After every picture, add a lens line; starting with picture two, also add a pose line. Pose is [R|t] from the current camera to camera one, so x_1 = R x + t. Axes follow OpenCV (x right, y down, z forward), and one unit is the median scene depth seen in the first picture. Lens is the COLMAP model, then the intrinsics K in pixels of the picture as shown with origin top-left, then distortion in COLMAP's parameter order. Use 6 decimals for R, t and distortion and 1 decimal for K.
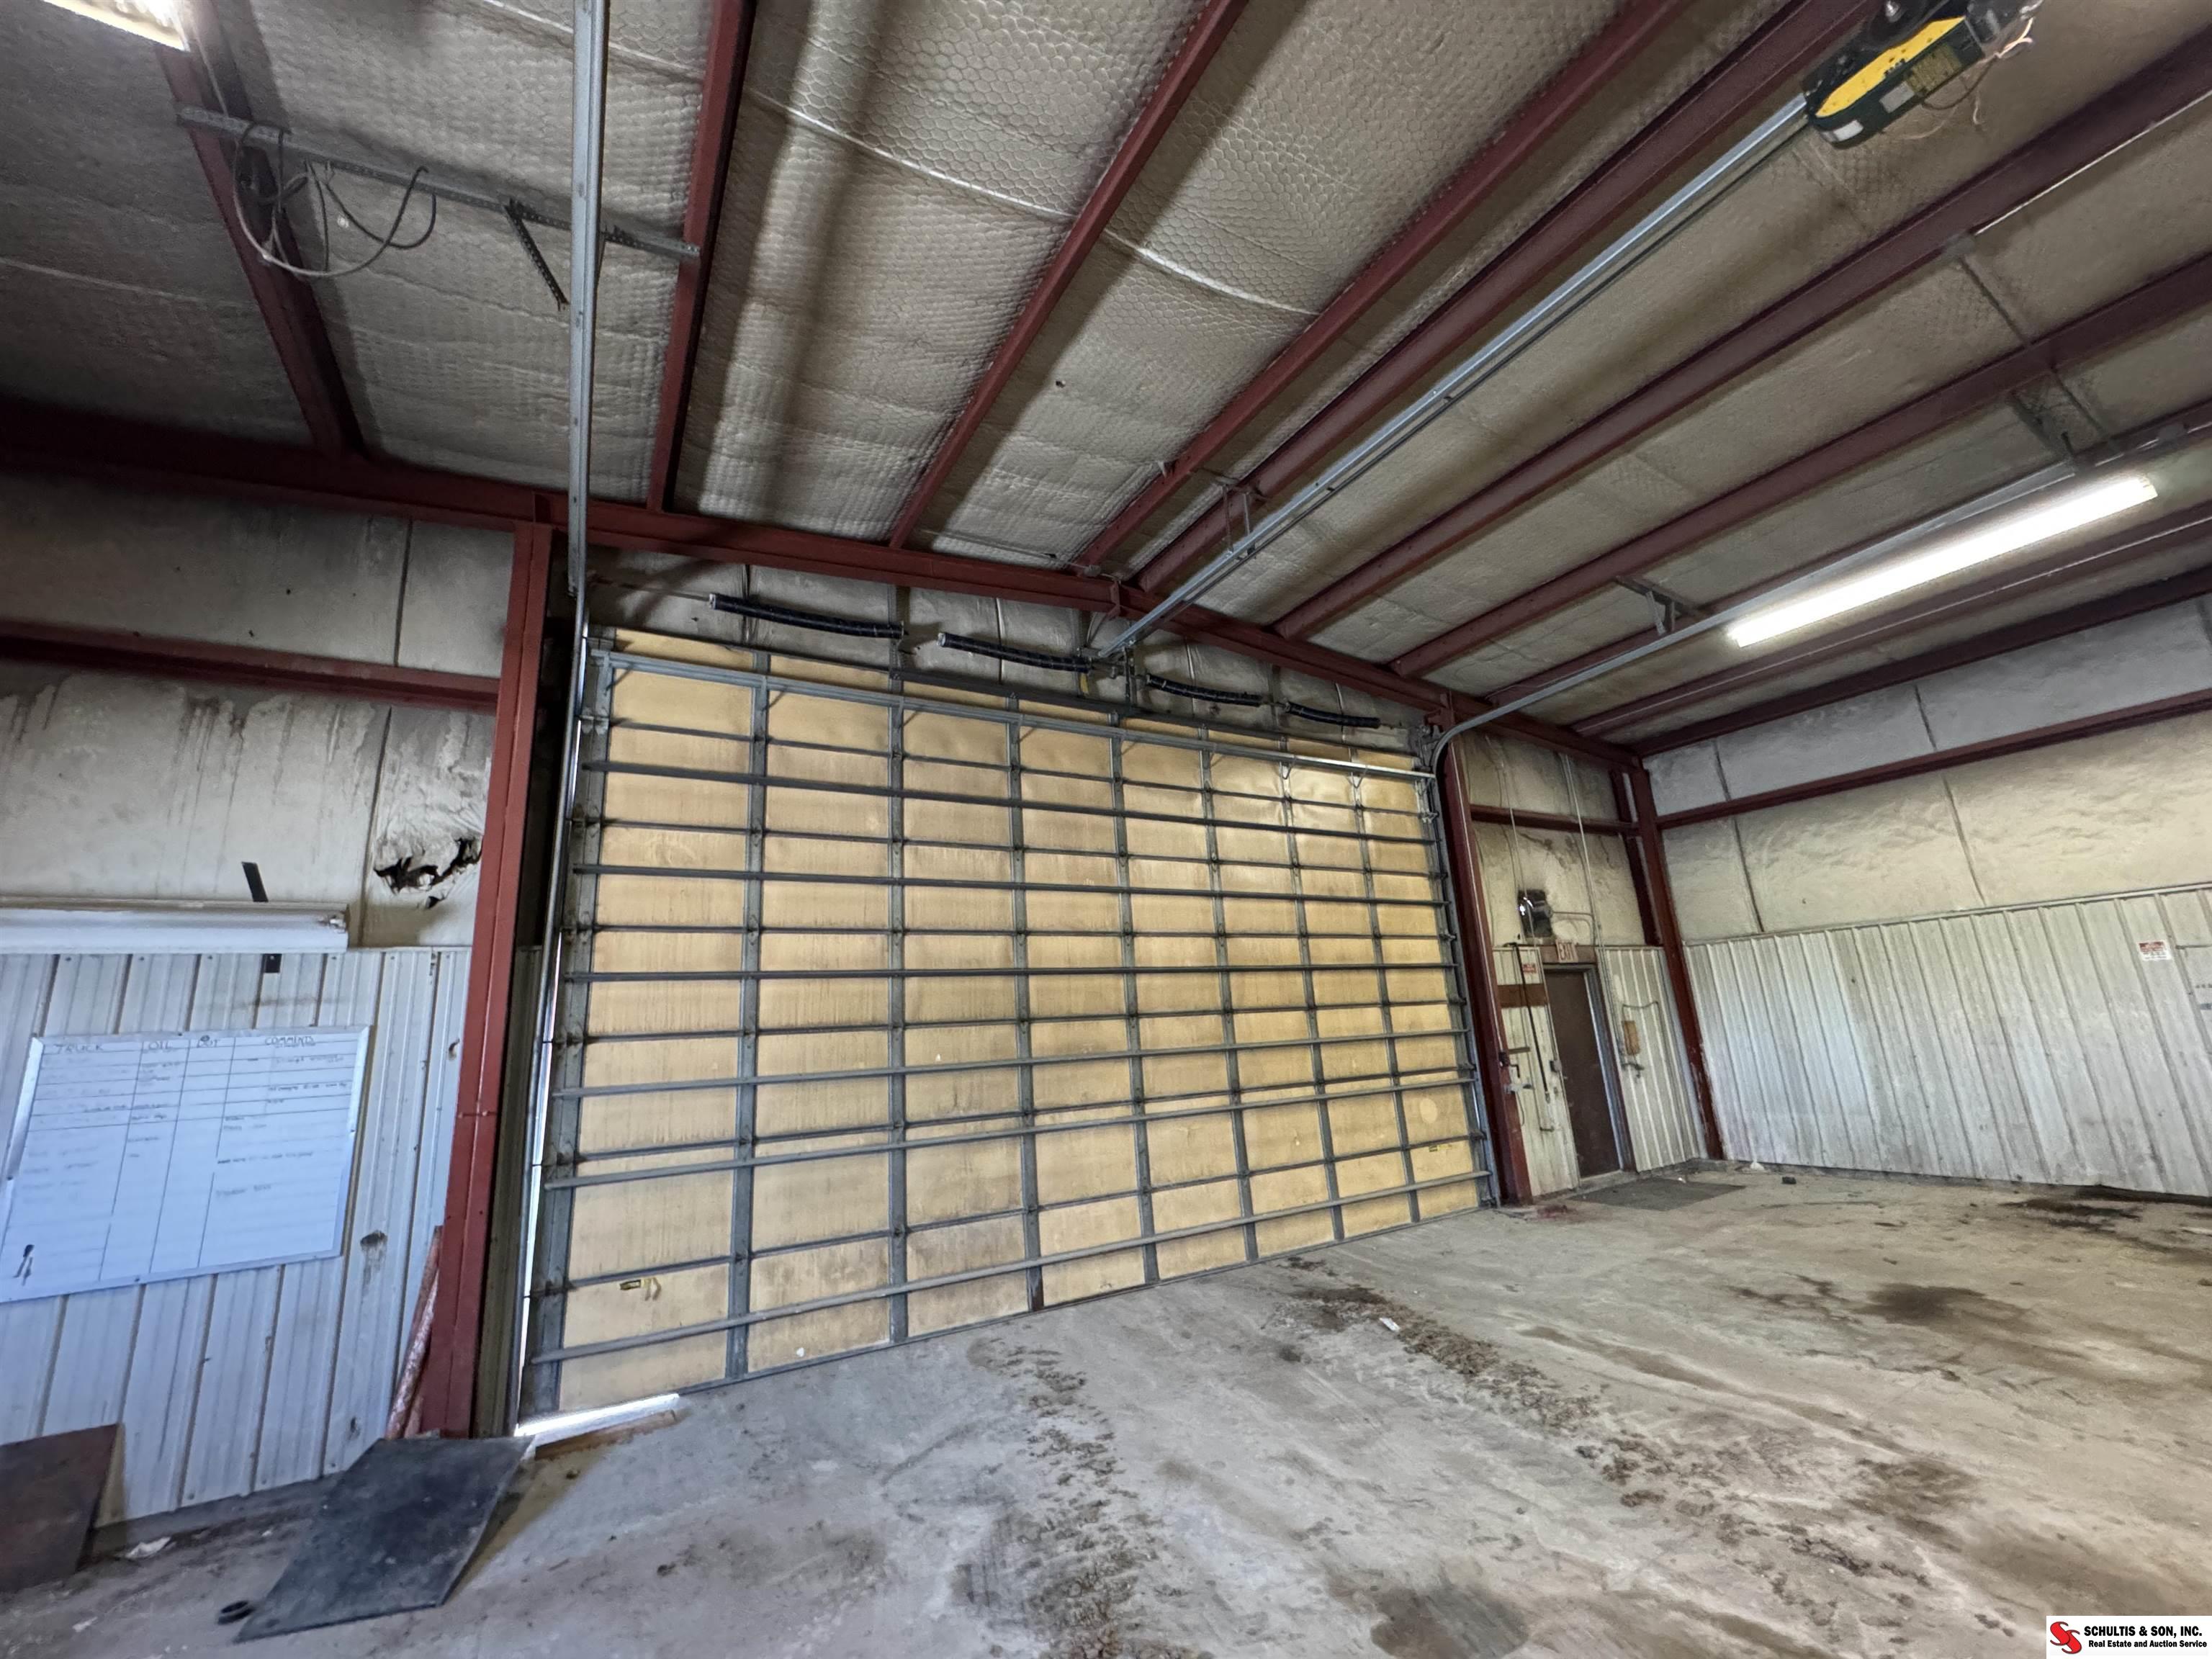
lens RADIAL K [[879.0, 0, 1100.5], [0, 879.0, 828.8], [0, 0, 1]] dist [-0.004008, 0.000518]
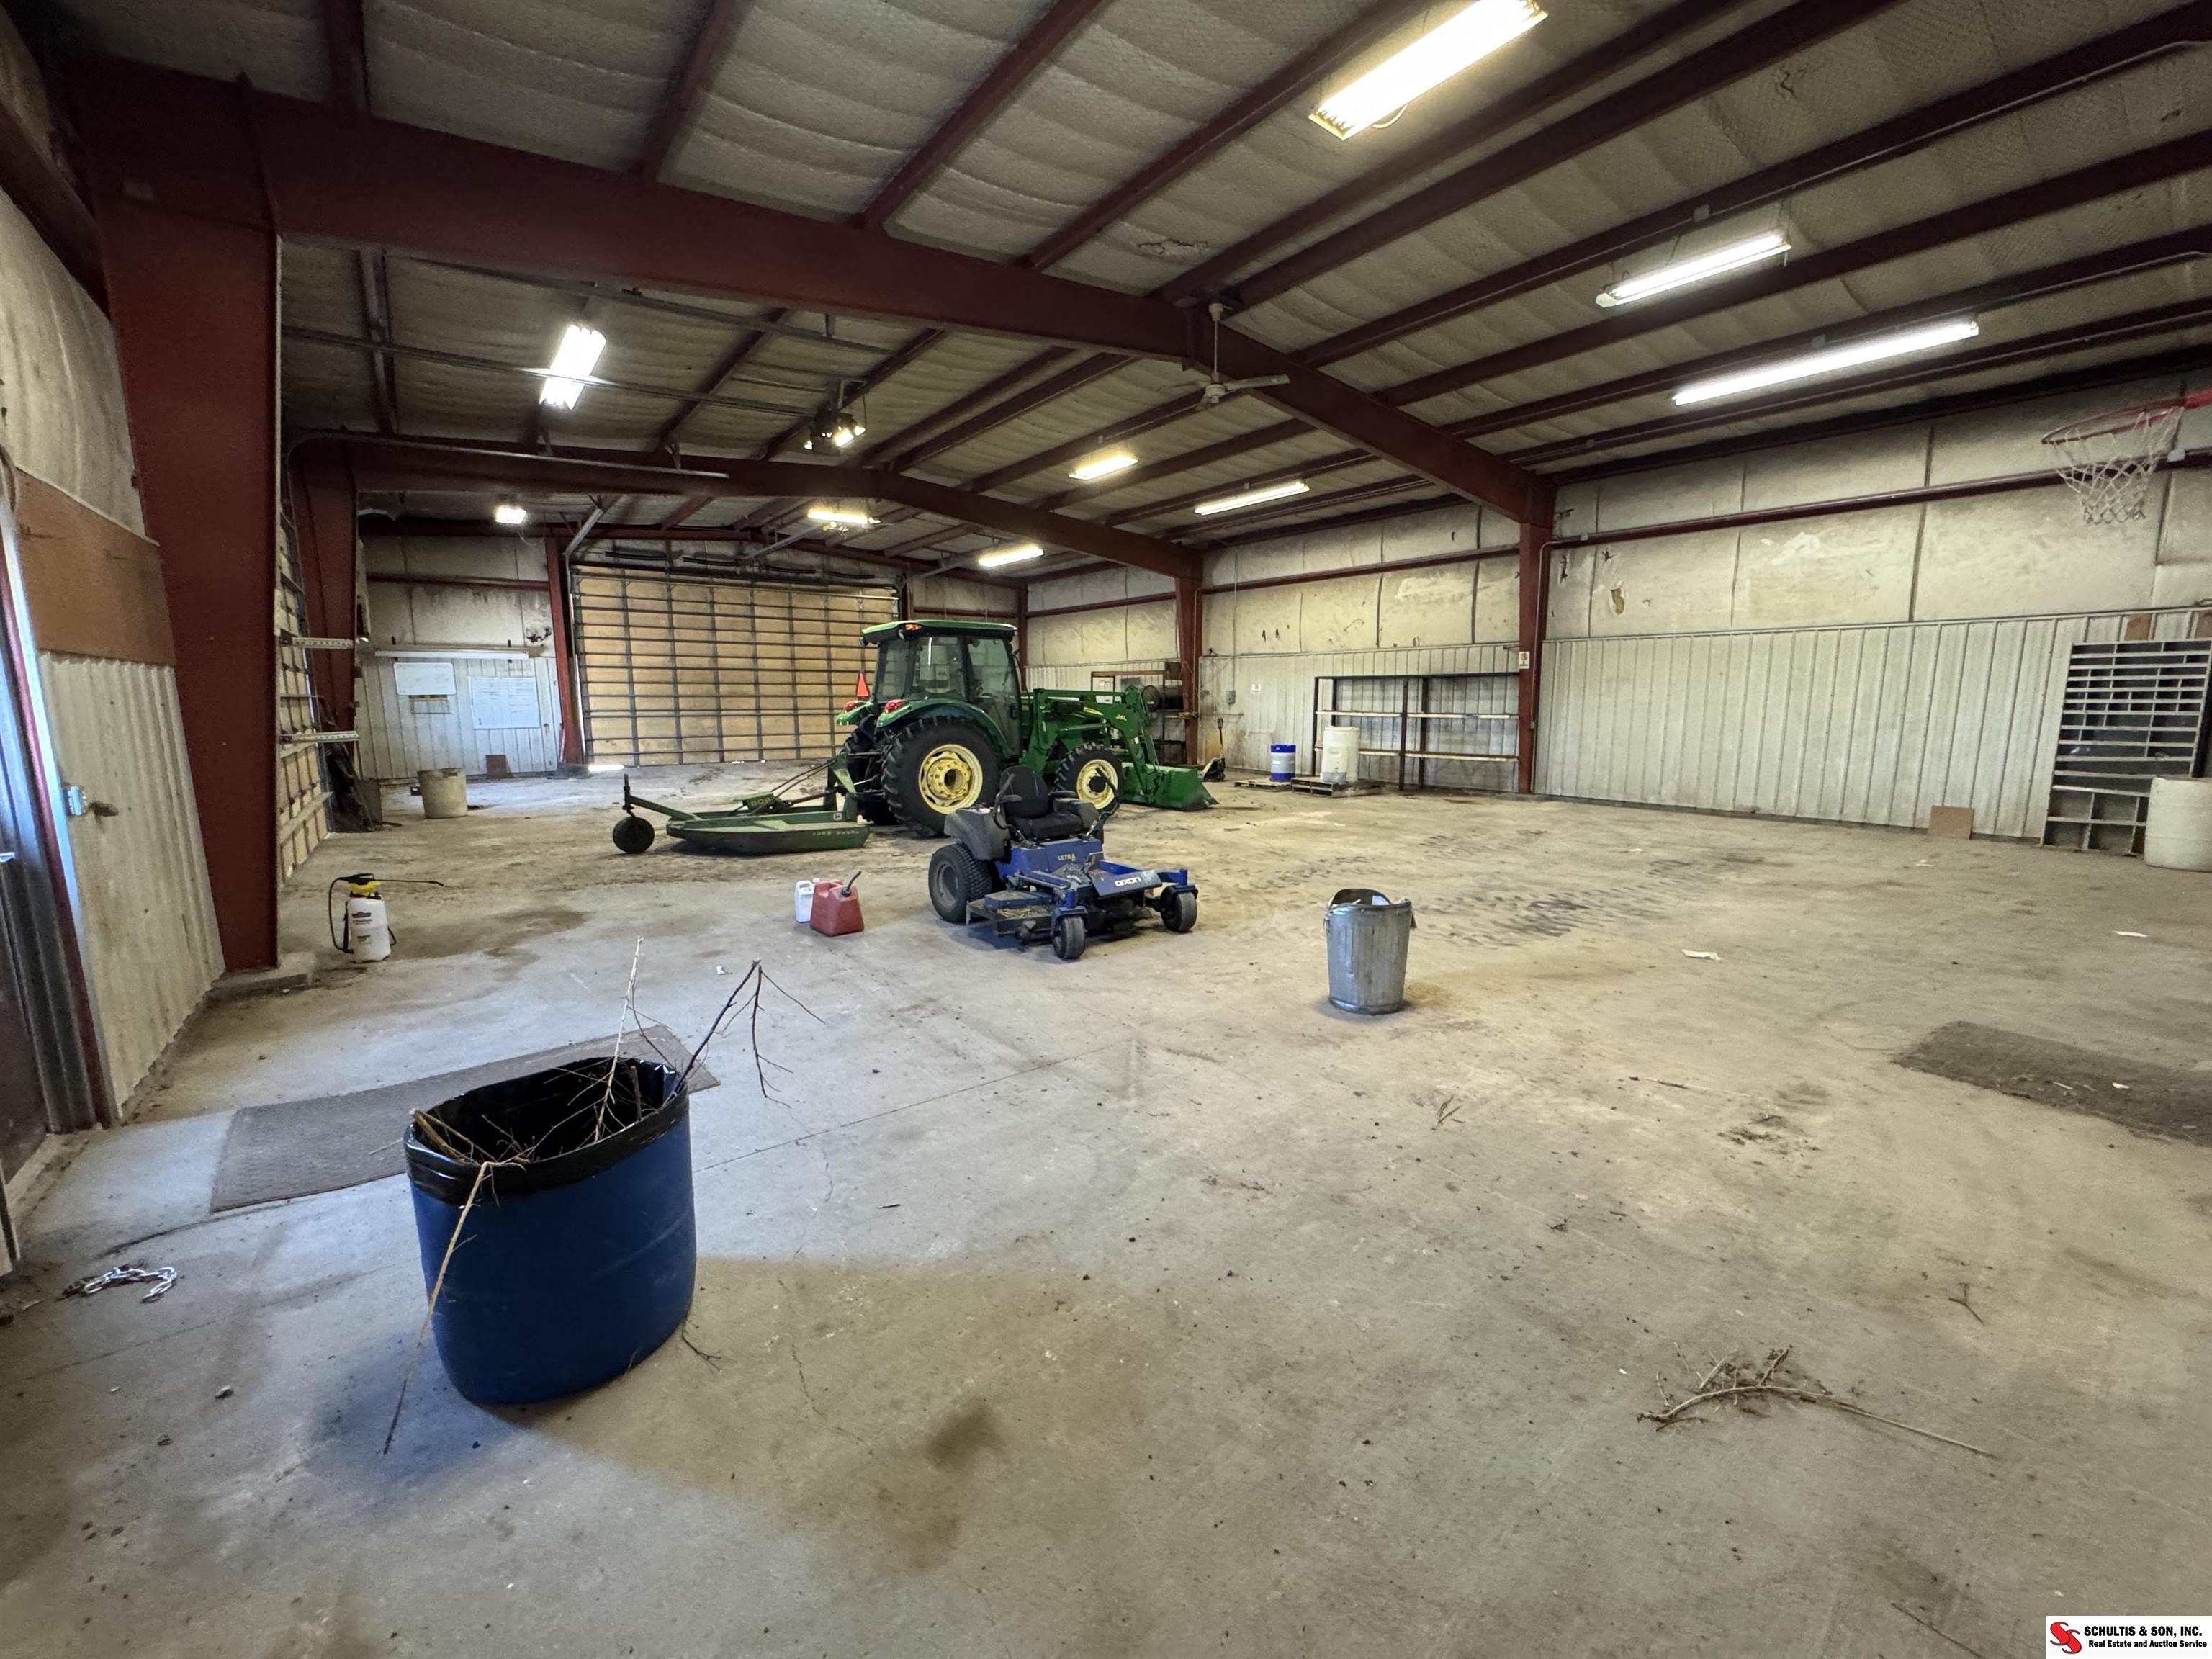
lens RADIAL K [[879.0, 0, 1101.9], [0, 879.0, 830.6], [0, 0, 1]] dist [-0.004008, 0.000518]
pose [[0.990732, 0.037329, 0.130600, 0.968366], [-0.083303, 0.926428, 0.367139, -0.624555], [-0.107286, -0.374616, 0.920952, -2.495445]]
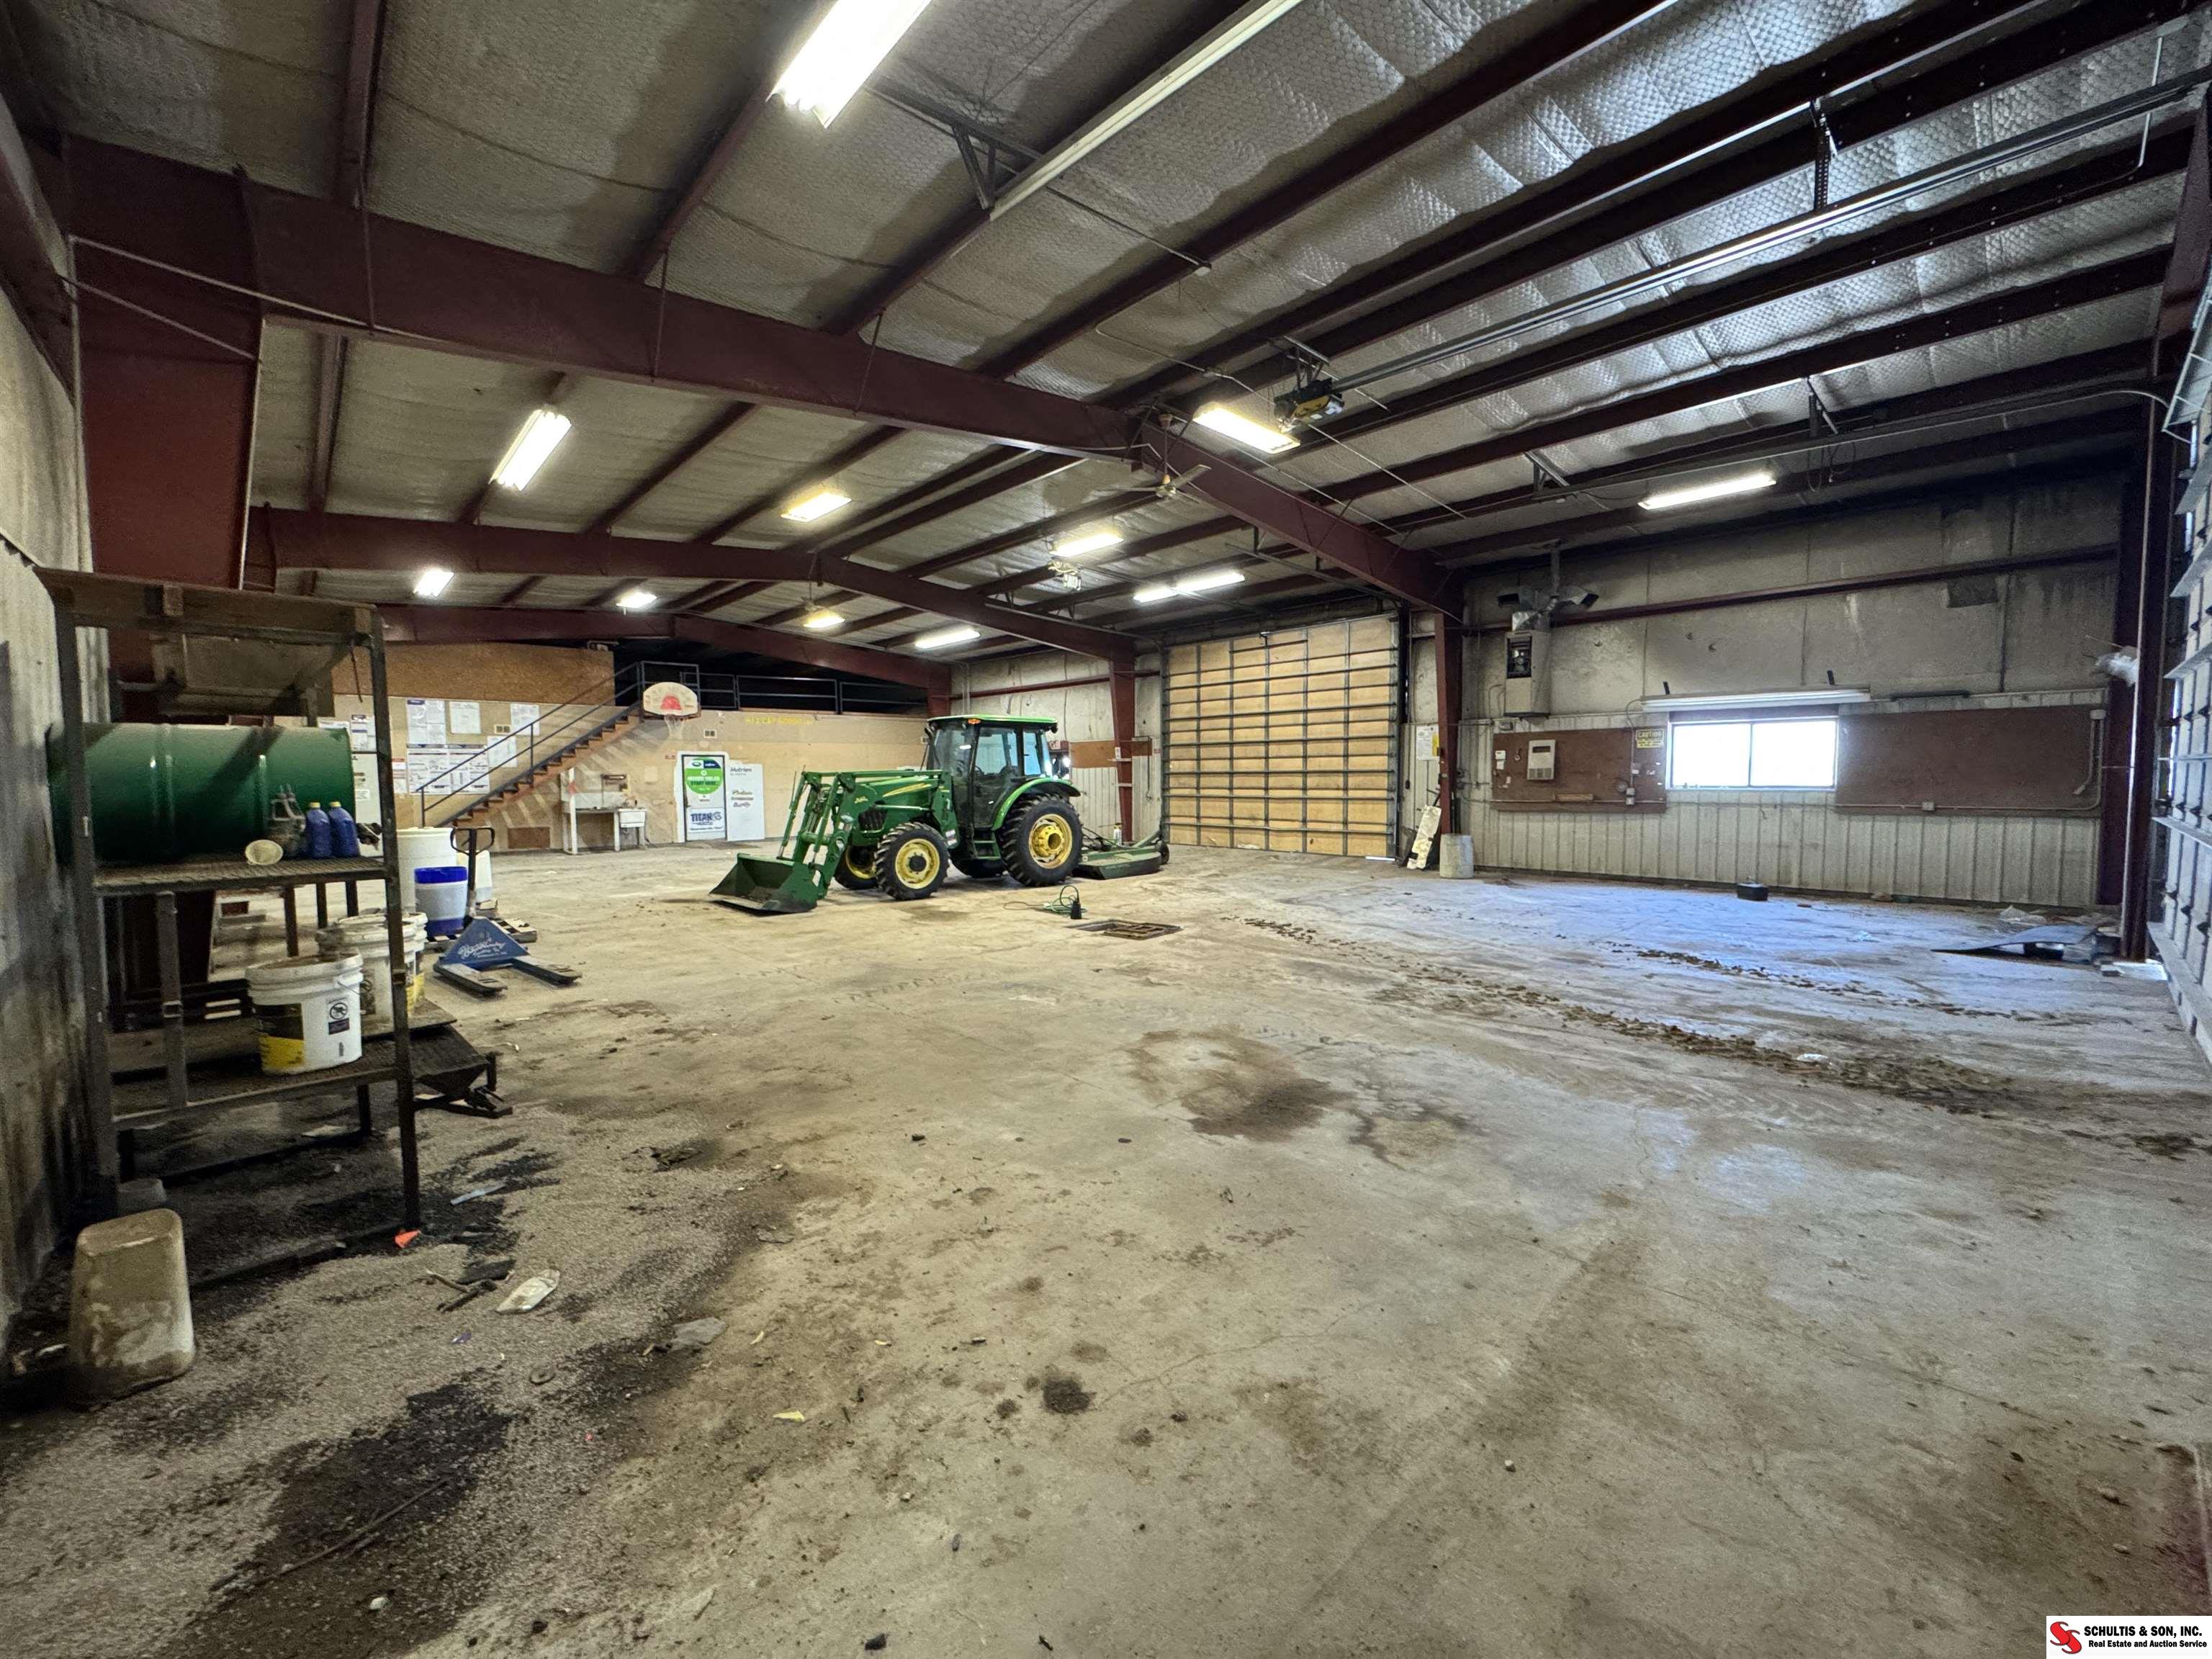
lens RADIAL K [[879.0, 0, 1110.0], [0, 879.0, 826.0], [0, 0, 1]] dist [-0.004008, 0.000518]
pose [[-0.973239, 0.080188, -0.215350, 1.062068], [0.115558, 0.980810, -0.157029, 0.335825], [0.198625, -0.177712, -0.963829, 1.551168]]
